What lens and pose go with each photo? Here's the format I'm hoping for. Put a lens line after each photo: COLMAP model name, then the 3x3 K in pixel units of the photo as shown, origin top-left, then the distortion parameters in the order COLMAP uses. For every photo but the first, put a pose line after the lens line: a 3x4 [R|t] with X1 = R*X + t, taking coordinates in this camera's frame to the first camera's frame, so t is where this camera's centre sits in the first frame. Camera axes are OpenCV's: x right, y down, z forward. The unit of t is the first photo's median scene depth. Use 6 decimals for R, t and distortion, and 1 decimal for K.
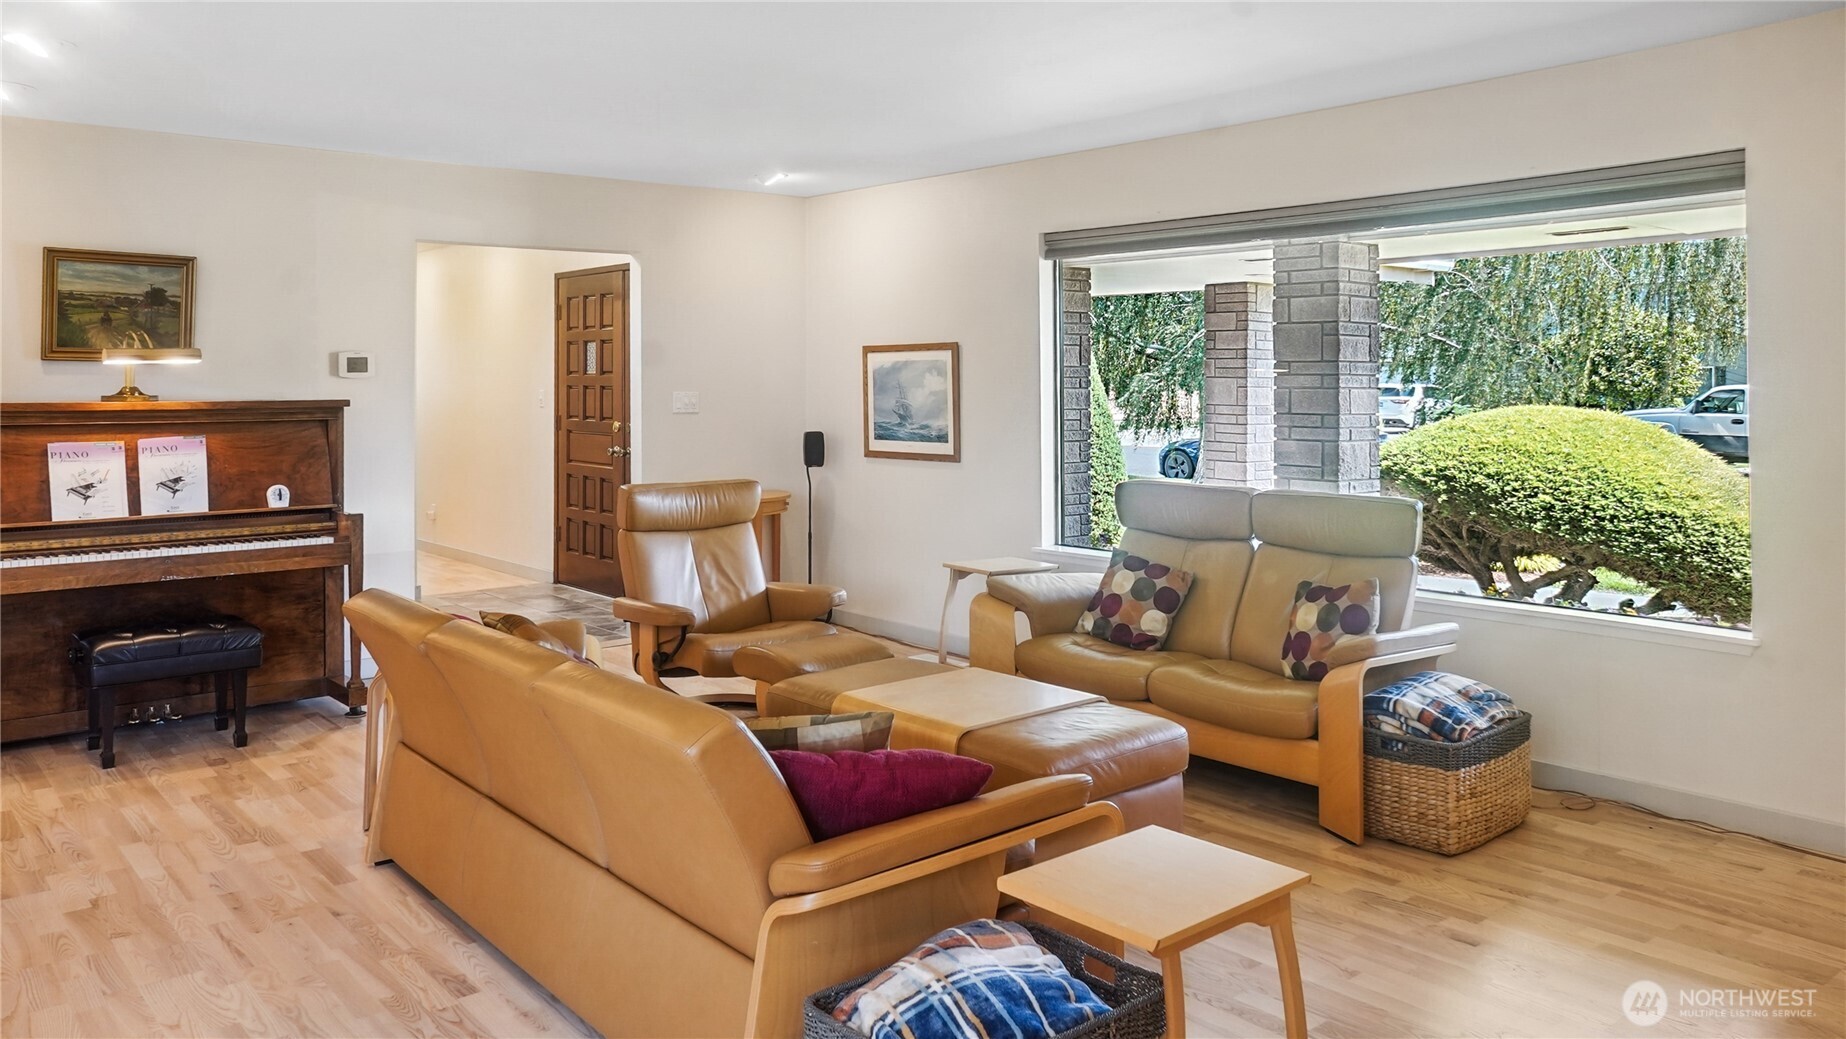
lens RADIAL K [[1298.1, 0, 931.0], [0, 1298.1, 517.2], [0, 0, 1]] dist [0.008274, 0.017125]
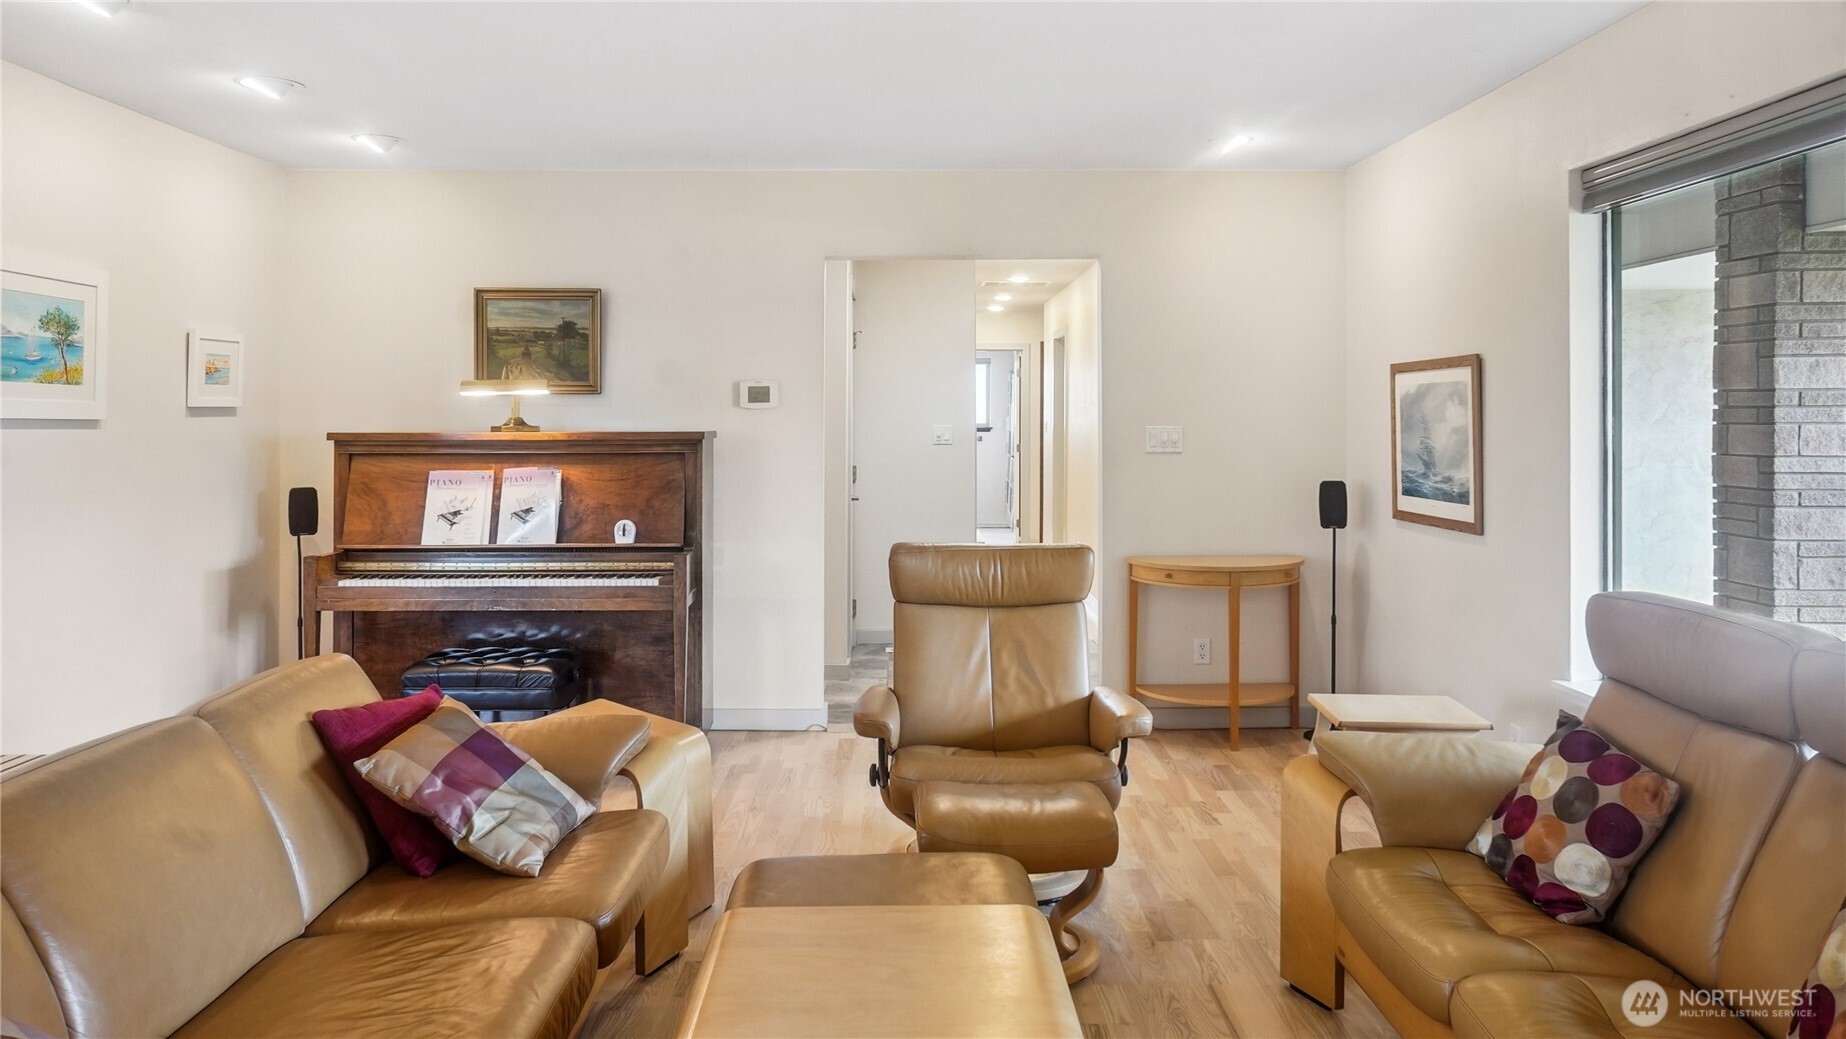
lens RADIAL K [[1298.1, 0, 952.8], [0, 1298.1, 493.0], [0, 0, 1]] dist [0.008274, 0.017125]
pose [[0.782750, 0.039335, -0.621092, 0.276287], [-0.066447, 0.997578, -0.020563, -0.040360], [0.618779, 0.057365, 0.783468, 0.393572]]
